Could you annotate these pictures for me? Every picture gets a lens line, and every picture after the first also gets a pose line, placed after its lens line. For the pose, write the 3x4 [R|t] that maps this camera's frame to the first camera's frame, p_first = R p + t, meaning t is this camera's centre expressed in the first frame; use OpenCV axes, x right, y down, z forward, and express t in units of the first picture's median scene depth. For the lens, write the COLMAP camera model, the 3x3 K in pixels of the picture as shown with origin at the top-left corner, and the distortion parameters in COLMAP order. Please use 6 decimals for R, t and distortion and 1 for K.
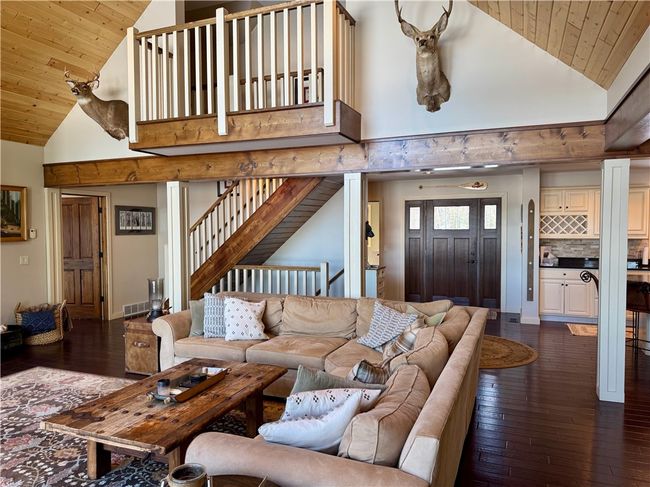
lens RADIAL K [[458.6, 0, 339.2], [0, 458.6, 248.3], [0, 0, 1]] dist [0.057756, -0.076675]
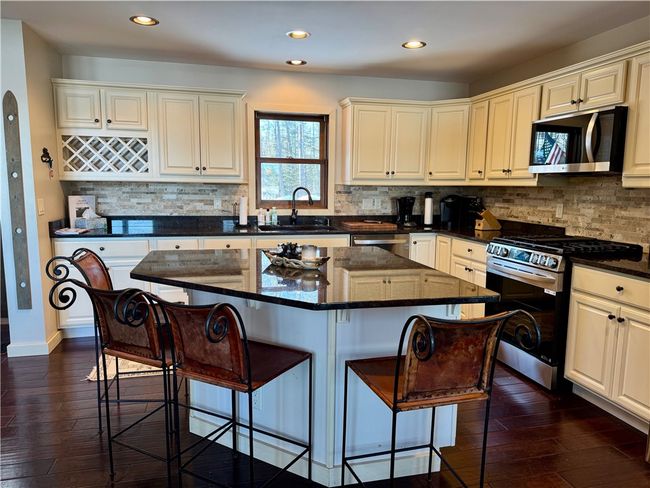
lens RADIAL K [[458.6, 0, 322.5], [0, 458.6, 252.1], [0, 0, 1]] dist [0.057756, -0.076675]
pose [[0.812618, -0.065721, 0.579079, 0.369653], [0.009449, 0.994976, 0.099663, 0.010329], [-0.582720, -0.075516, 0.809157, 0.409306]]
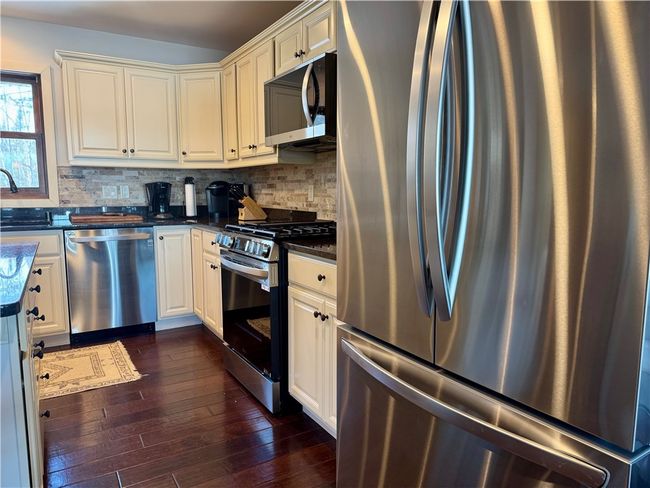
lens RADIAL K [[458.6, 0, 328.1], [0, 458.6, 253.7], [0, 0, 1]] dist [0.057756, -0.076675]
pose [[0.598198, -0.095607, 0.795624, 0.536420], [0.028422, 0.994764, 0.098168, 0.033328], [-0.800844, -0.036111, 0.597783, 0.396792]]
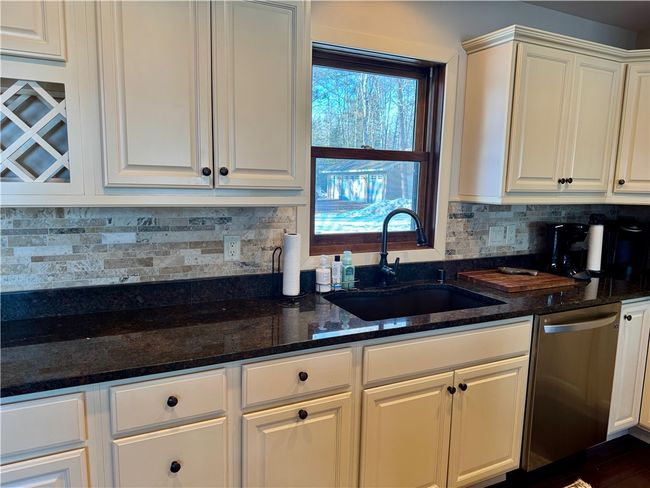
lens RADIAL K [[458.6, 0, 323.0], [0, 458.6, 247.0], [0, 0, 1]] dist [0.057756, -0.076675]
pose [[0.671485, -0.085040, 0.736122, 0.453201], [0.009209, 0.994274, 0.106463, -0.023799], [-0.740961, -0.064709, 0.668424, 0.776090]]
